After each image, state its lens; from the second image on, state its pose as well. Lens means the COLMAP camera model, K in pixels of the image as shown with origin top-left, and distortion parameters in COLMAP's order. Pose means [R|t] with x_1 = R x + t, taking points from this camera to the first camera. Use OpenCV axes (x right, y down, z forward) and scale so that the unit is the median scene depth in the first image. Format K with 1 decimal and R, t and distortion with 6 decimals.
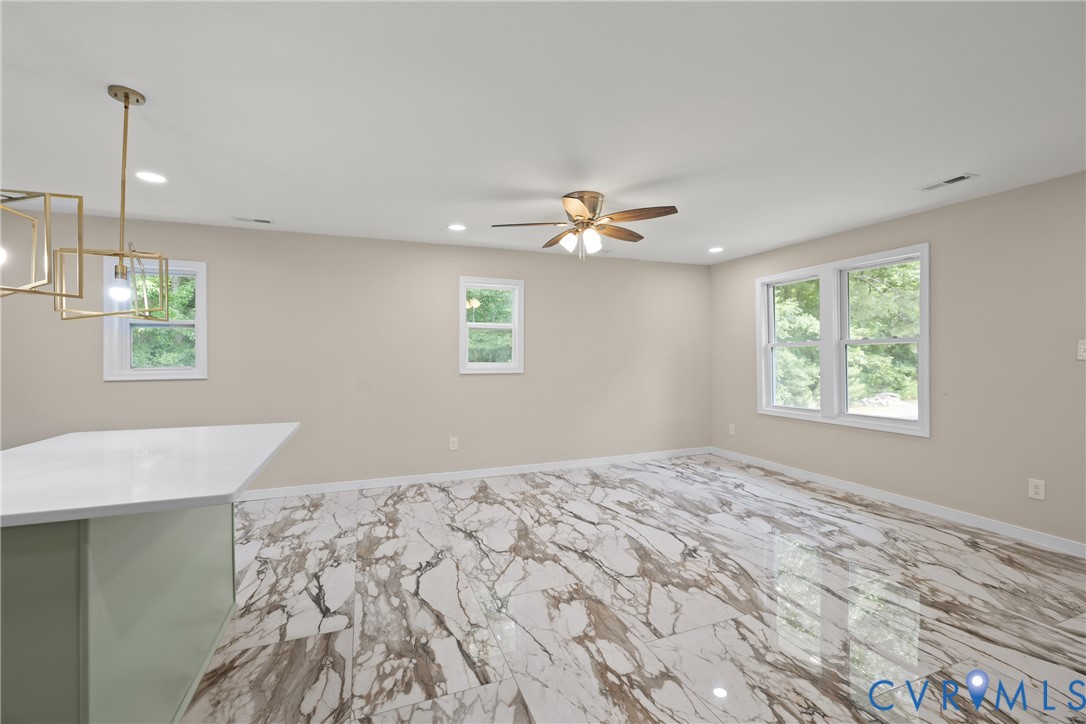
lens RADIAL K [[463.7, 0, 543.4], [0, 463.7, 359.2], [0, 0, 1]] dist [-0.000683, 0.000135]
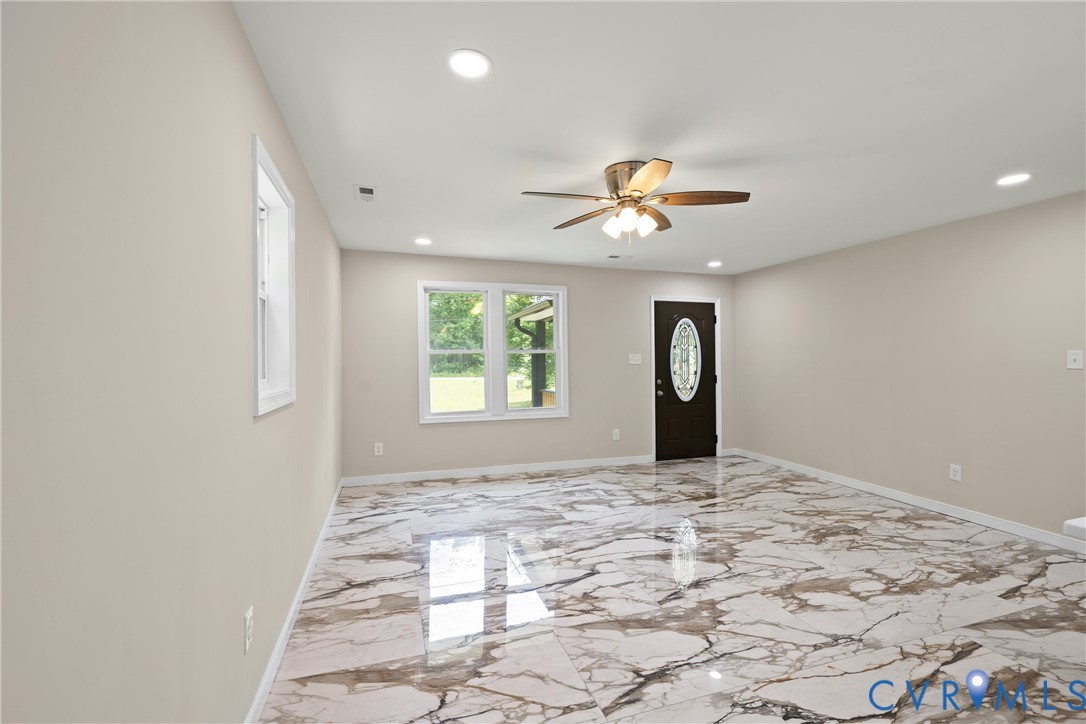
lens RADIAL K [[463.7, 0, 543.4], [0, 463.7, 359.2], [0, 0, 1]] dist [-0.000683, 0.000135]
pose [[0.060291, 0.004227, 0.998172, -0.787363], [0.010901, 0.999929, -0.004893, -0.013541], [-0.998121, 0.011176, 0.060241, 1.166668]]
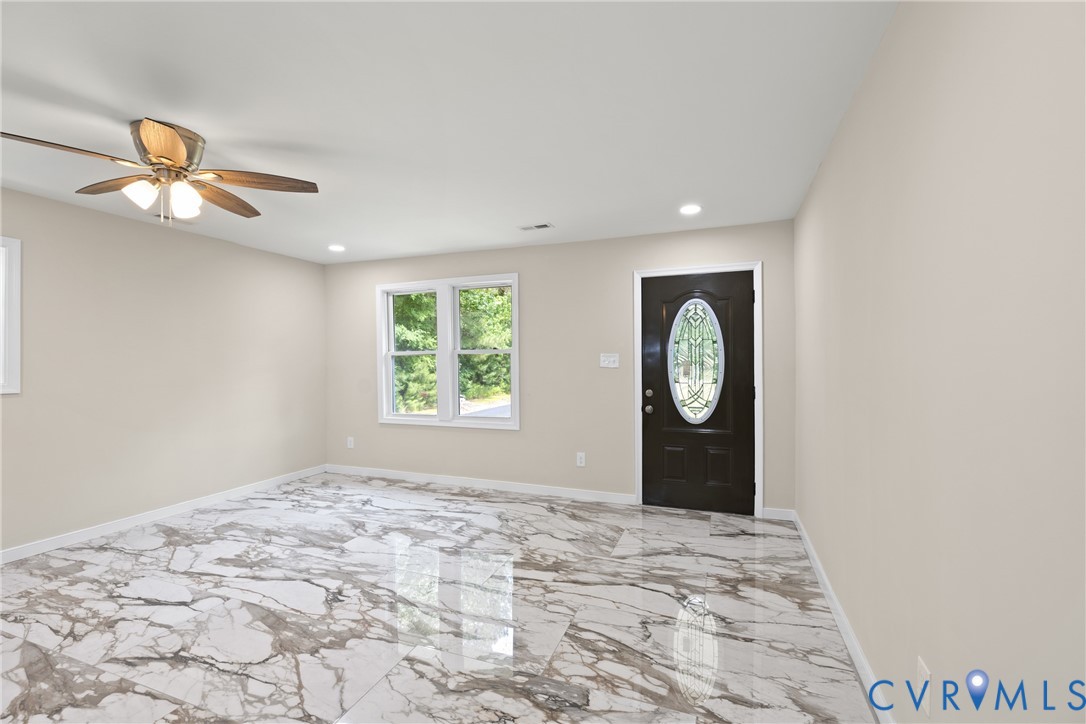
lens RADIAL K [[465.9, 0, 543.2], [0, 465.9, 365.4], [0, 0, 1]] dist [0.000768, 0.000050]
pose [[0.671135, -0.002714, 0.741330, -0.056596], [0.005099, 0.999987, -0.000954, -0.003769], [-0.741318, 0.004420, 0.671140, 0.136819]]
